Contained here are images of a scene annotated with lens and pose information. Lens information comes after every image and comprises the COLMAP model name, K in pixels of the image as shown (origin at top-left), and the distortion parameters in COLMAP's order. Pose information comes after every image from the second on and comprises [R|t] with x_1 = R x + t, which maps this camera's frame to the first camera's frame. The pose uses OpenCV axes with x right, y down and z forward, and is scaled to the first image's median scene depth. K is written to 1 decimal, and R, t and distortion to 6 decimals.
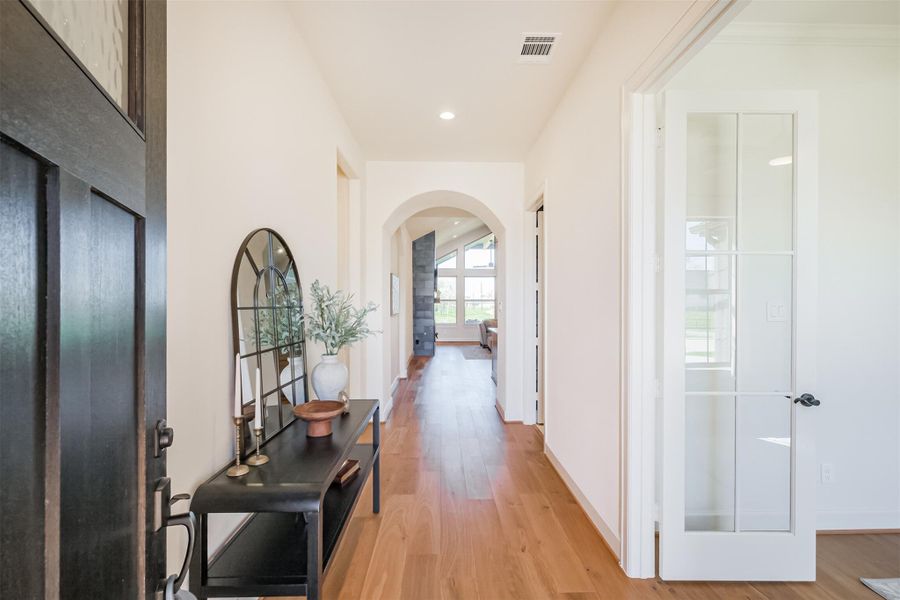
lens RADIAL K [[401.0, 0, 453.4], [0, 401.0, 303.4], [0, 0, 1]] dist [0.001830, 0.000490]
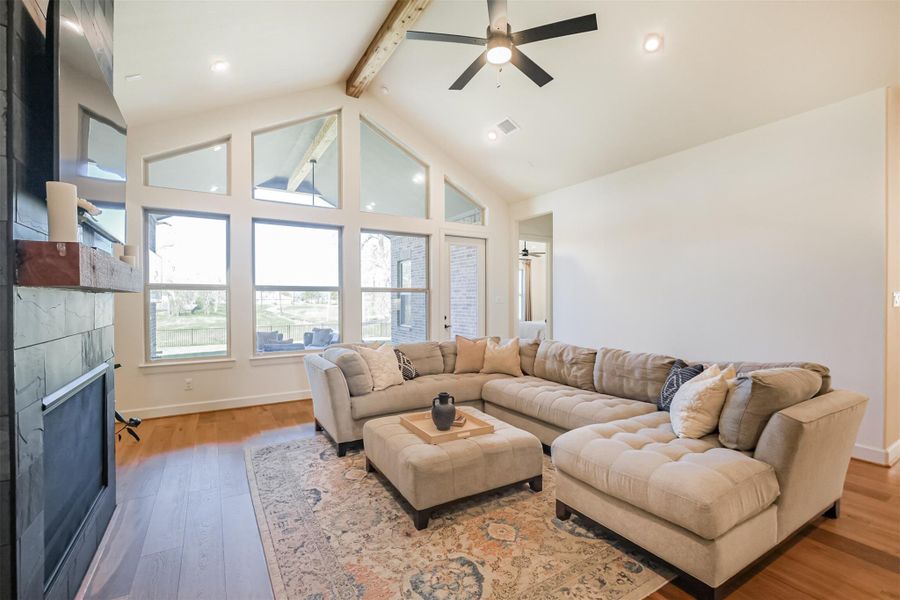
lens RADIAL K [[401.0, 0, 453.4], [0, 401.0, 303.4], [0, 0, 1]] dist [0.001830, 0.000490]
pose [[0.870914, -0.006105, 0.491398, 0.007222], [0.003012, 0.999970, 0.007086, 0.003476], [-0.491427, -0.004691, 0.870906, 0.648850]]
